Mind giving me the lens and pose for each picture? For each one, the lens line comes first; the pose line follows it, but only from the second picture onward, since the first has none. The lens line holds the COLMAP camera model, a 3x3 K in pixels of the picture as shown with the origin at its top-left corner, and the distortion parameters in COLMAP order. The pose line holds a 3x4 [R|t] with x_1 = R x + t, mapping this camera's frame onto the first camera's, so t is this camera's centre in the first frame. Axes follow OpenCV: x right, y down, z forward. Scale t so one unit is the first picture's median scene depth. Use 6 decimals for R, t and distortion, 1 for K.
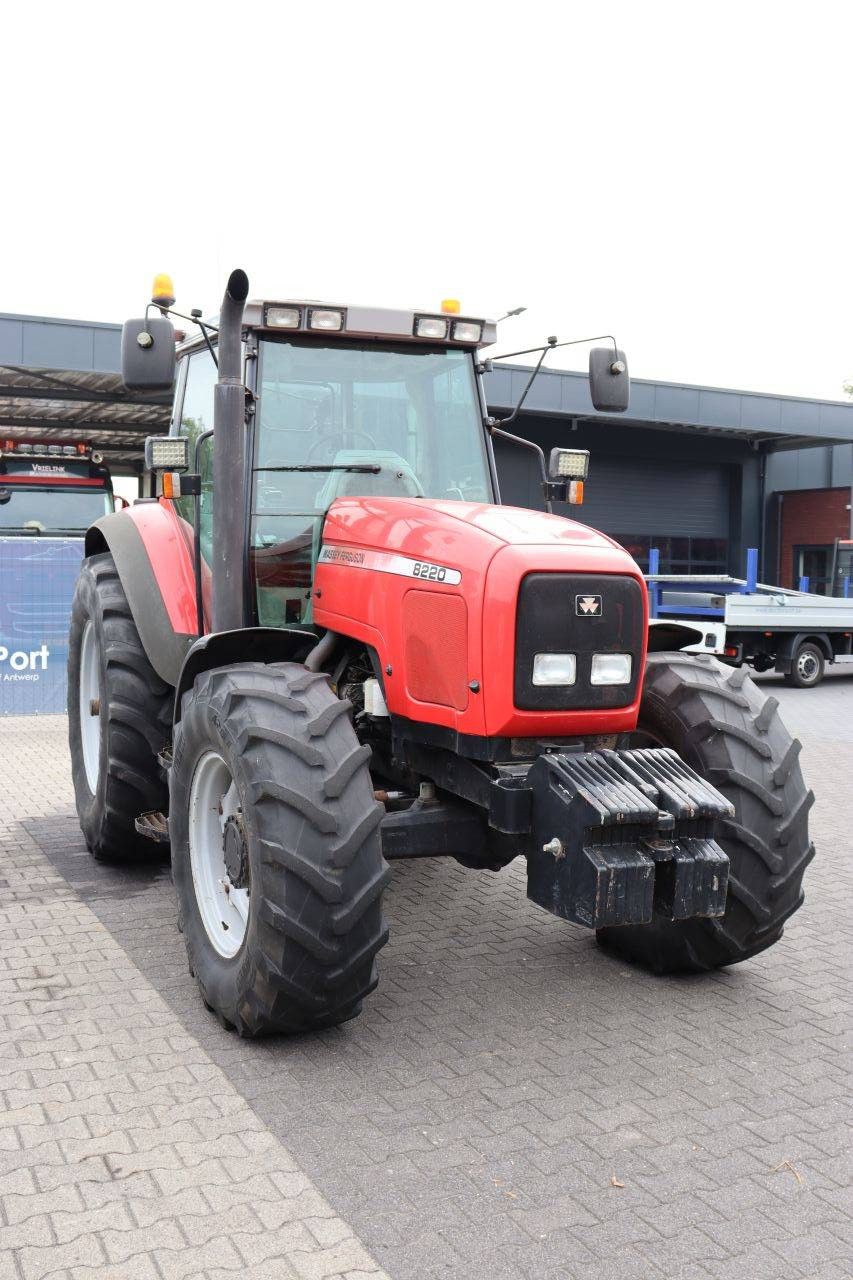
lens RADIAL K [[1240.8, 0, 410.6], [0, 1240.8, 636.9], [0, 0, 1]] dist [-0.111005, 0.152774]
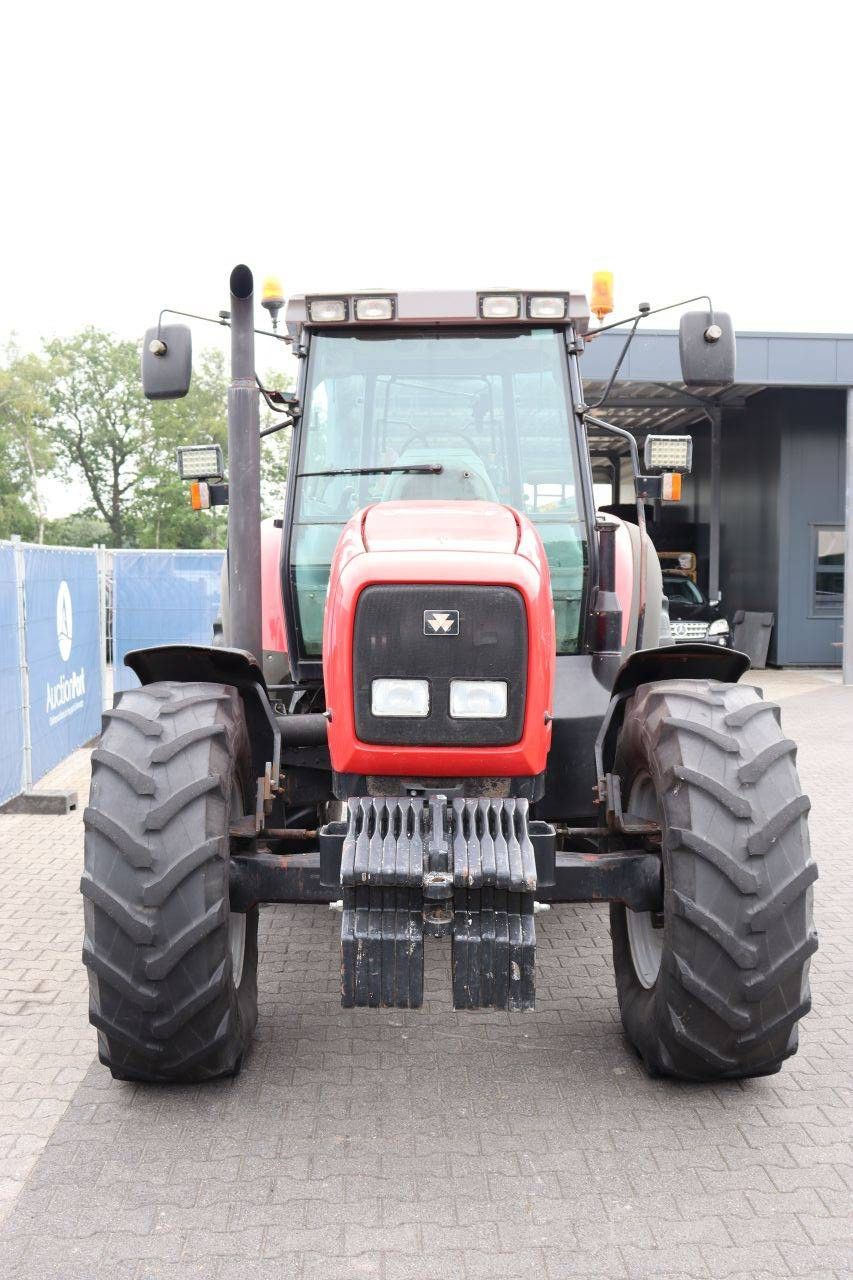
lens RADIAL K [[1305.8, 0, 418.9], [0, 1305.8, 638.0], [0, 0, 1]] dist [-0.098479, 0.182300]
pose [[0.915490, 0.008193, -0.402258, 0.387586], [-0.012261, 0.999896, -0.007541, -0.006456], [0.402154, 0.011836, 0.915495, 0.146925]]
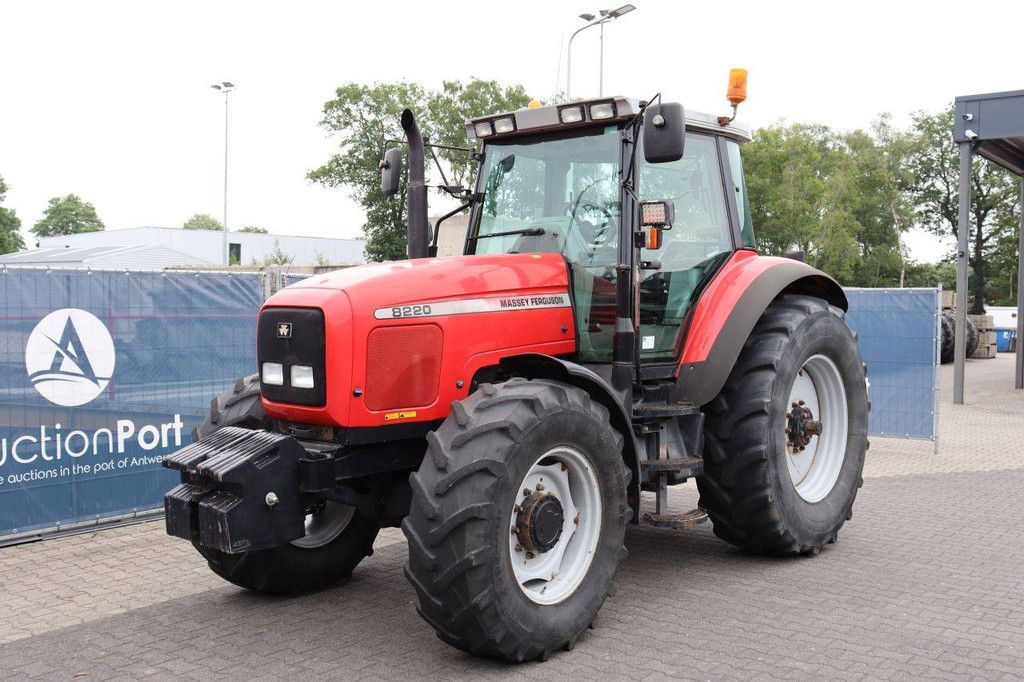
lens RADIAL K [[1044.6, 0, 517.4], [0, 1044.6, 338.3], [0, 0, 1]] dist [-0.098479, 0.182300]
pose [[0.454341, 0.019398, -0.890617, 1.062841], [-0.053100, 0.998575, -0.005339, -0.019069], [0.889244, 0.049718, 0.454723, 0.553860]]
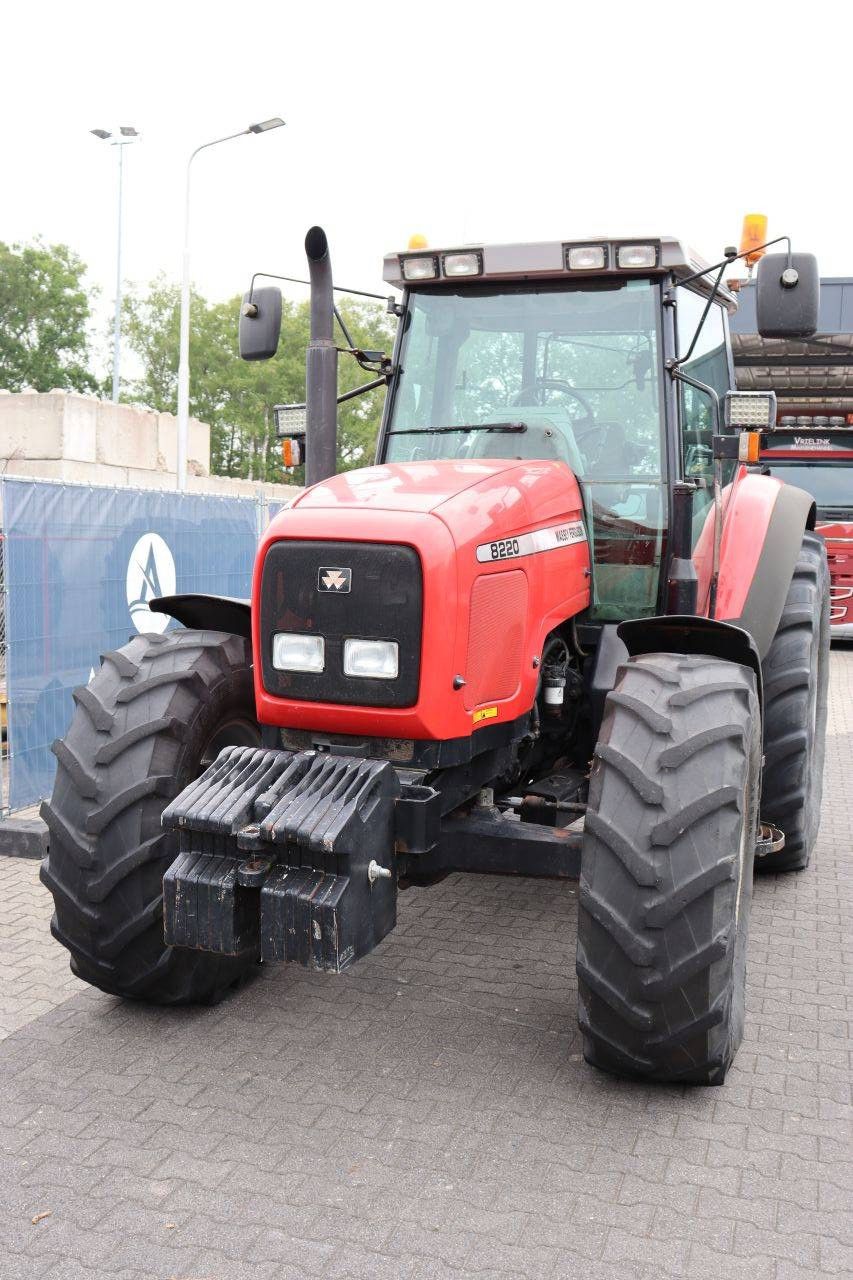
lens RADIAL K [[1305.8, 0, 418.9], [0, 1305.8, 638.0], [0, 0, 1]] dist [-0.098479, 0.182300]
pose [[0.735453, 0.064049, -0.674542, 0.626020], [-0.056703, 0.997848, 0.032924, -0.014730], [0.675199, 0.014034, 0.737502, 0.308834]]
